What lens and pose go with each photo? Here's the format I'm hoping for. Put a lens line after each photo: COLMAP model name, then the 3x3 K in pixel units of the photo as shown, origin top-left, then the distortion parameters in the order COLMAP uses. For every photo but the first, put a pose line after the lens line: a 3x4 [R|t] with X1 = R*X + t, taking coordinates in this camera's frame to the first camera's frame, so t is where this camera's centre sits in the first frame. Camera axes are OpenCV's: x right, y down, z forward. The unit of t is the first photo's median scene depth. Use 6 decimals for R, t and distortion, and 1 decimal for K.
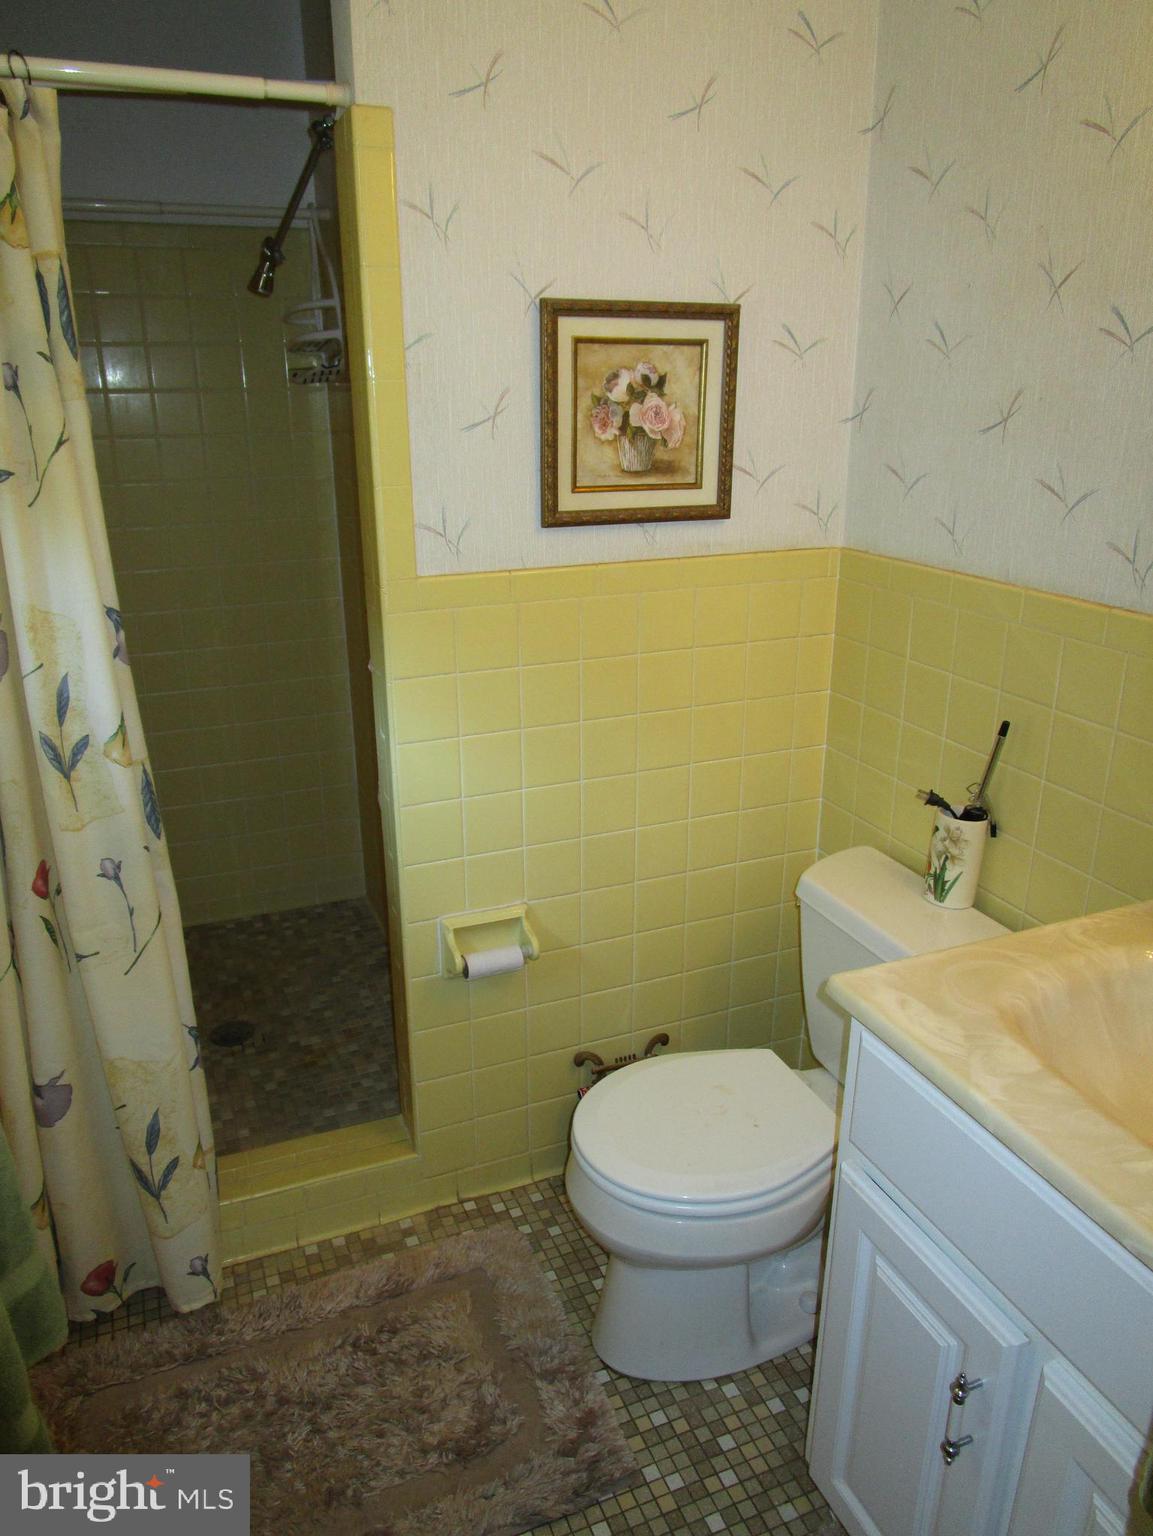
lens RADIAL K [[1088.1, 0, 572.0], [0, 1088.1, 768.9], [0, 0, 1]] dist [-0.033613, 0.013198]
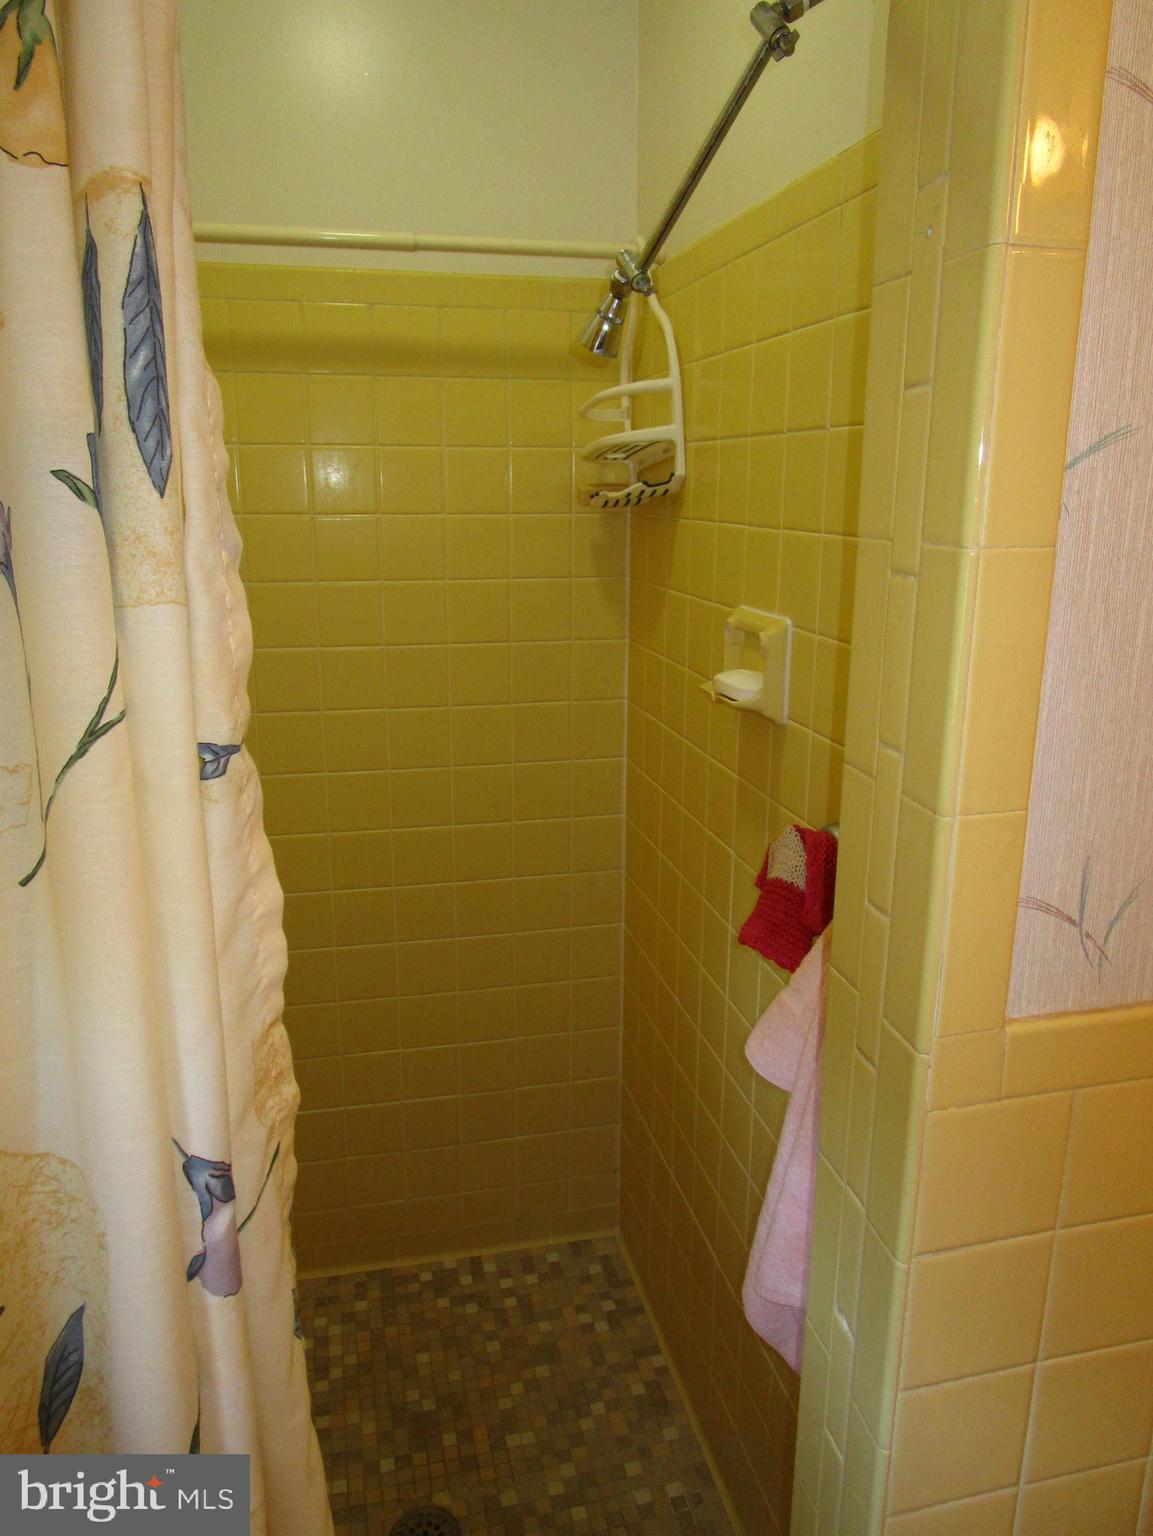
lens RADIAL K [[1088.1, 0, 580.2], [0, 1088.1, 765.6], [0, 0, 1]] dist [-0.033613, 0.013198]
pose [[0.987024, 0.048635, -0.153031, -0.138701], [-0.062215, 0.994416, -0.085241, -0.131084], [0.148031, 0.093656, 0.984538, 0.332755]]
